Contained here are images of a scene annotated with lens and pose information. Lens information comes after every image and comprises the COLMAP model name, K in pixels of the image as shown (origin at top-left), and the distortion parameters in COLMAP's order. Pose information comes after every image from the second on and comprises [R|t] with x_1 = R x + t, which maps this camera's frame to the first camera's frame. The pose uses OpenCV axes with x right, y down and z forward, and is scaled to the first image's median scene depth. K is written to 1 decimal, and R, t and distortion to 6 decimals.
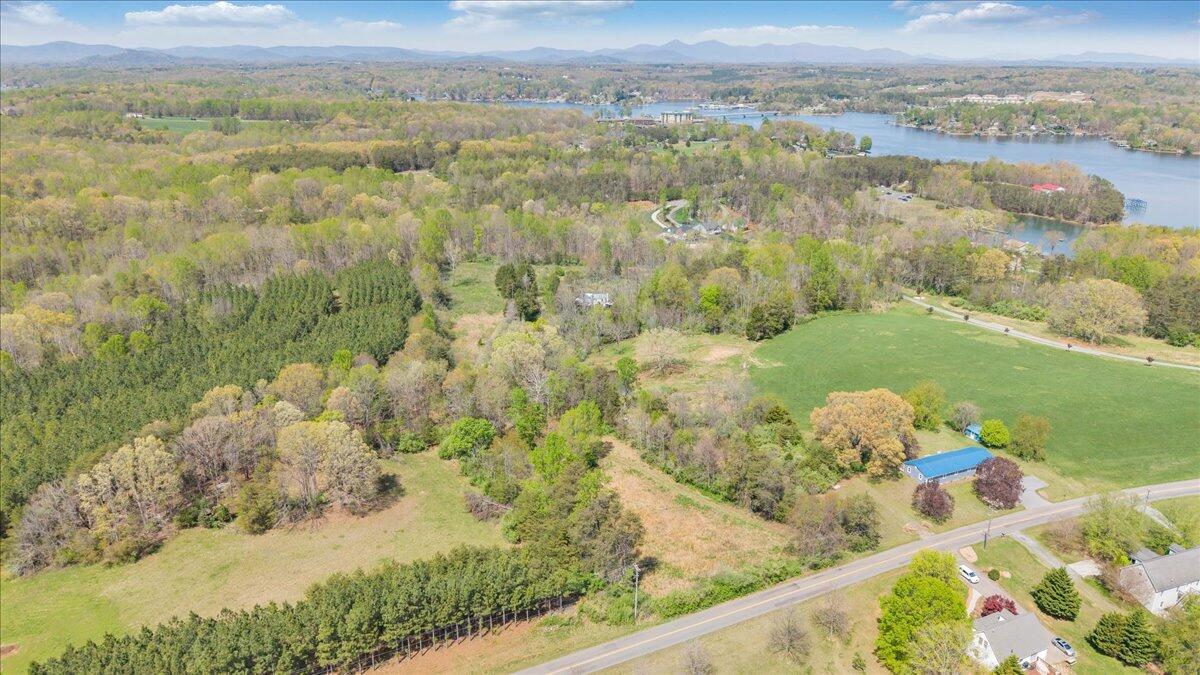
lens RADIAL K [[809.2, 0, 604.7], [0, 809.2, 333.2], [0, 0, 1]] dist [0.021415, -0.022882]
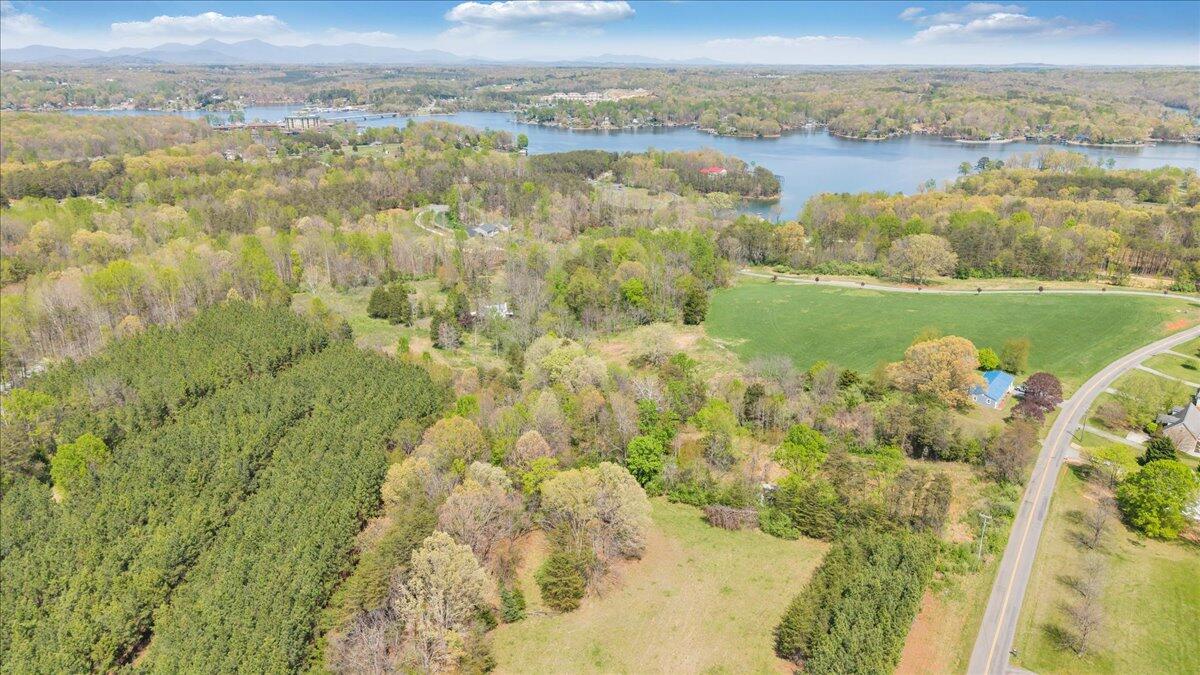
lens RADIAL K [[809.2, 0, 602.7], [0, 809.2, 335.9], [0, 0, 1]] dist [0.021415, -0.022882]
pose [[0.871521, -0.158285, 0.464108, -0.115694], [0.157296, 0.986694, 0.041137, -0.010790], [-0.464445, 0.037150, 0.884823, 0.031420]]
